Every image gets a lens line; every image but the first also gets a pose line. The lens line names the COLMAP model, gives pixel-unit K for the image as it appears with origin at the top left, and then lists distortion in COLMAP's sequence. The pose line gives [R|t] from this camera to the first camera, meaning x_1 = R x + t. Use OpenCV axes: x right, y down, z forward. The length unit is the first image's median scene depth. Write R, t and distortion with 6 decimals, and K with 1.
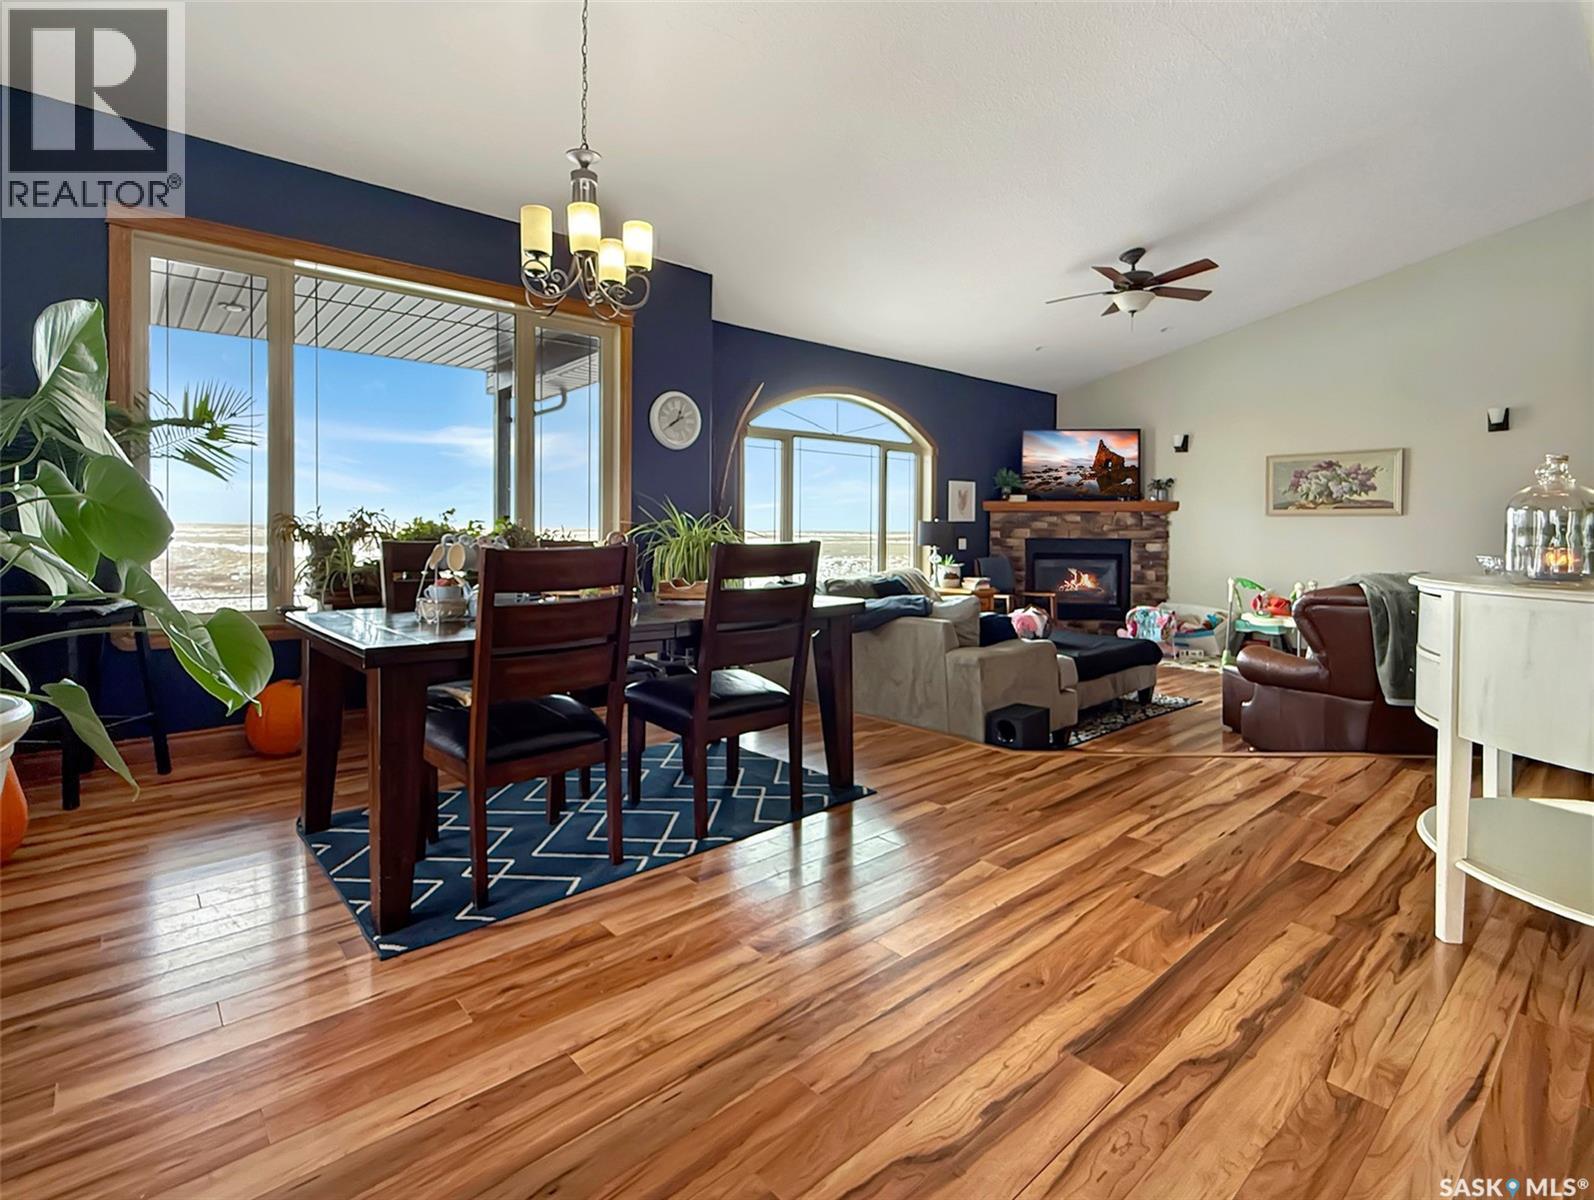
lens RADIAL K [[765.1, 0, 786.7], [0, 765.1, 535.9], [0, 0, 1]] dist [0.002524, 0.000463]
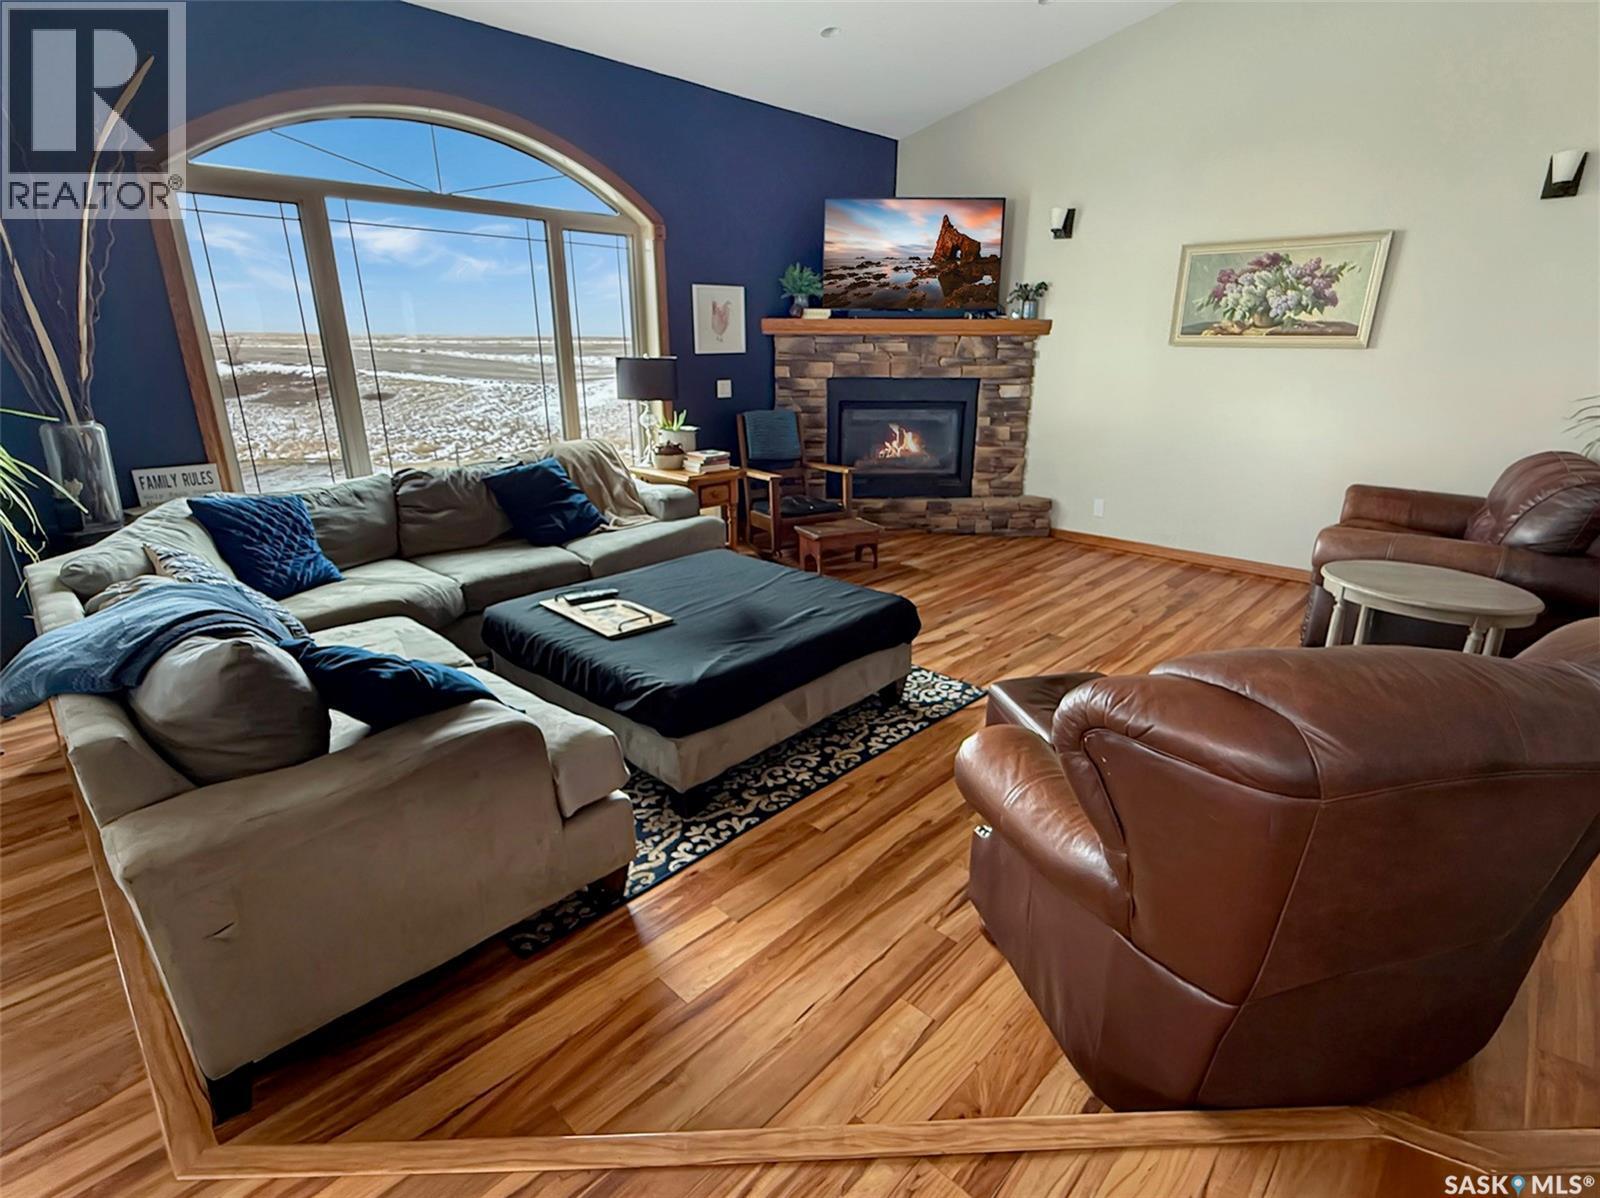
lens RADIAL K [[768.8, 0, 799.8], [0, 768.8, 598.4], [0, 0, 1]] dist [-0.004237, 0.000218]
pose [[0.995997, -0.030809, 0.083907, 0.242343], [0.002948, 0.949532, 0.313655, -0.026257], [-0.089336, -0.312152, 0.945822, 0.330563]]
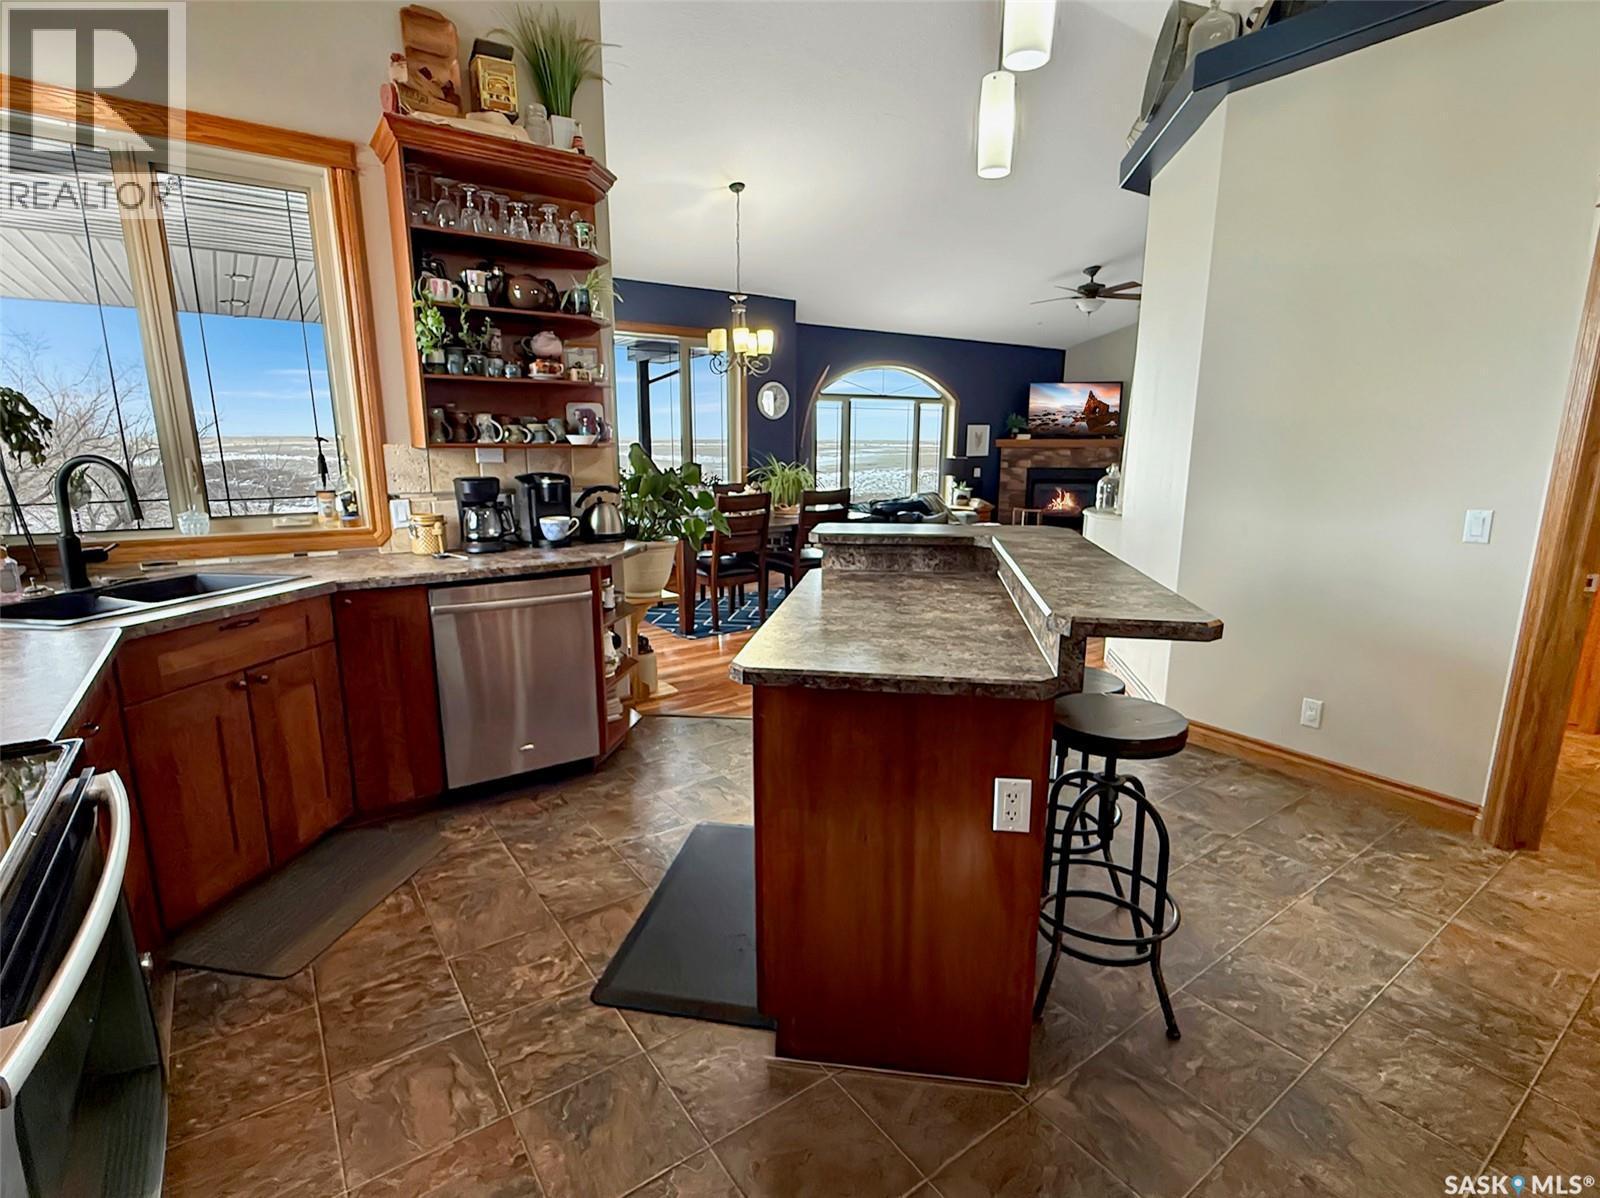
lens RADIAL K [[768.8, 0, 793.5], [0, 768.8, 601.2], [0, 0, 1]] dist [-0.004237, 0.000218]
pose [[0.996566, 0.015472, -0.081344, 0.021550], [0.001020, 0.980019, 0.198903, -0.038196], [0.082796, -0.198303, 0.976637, -0.408336]]
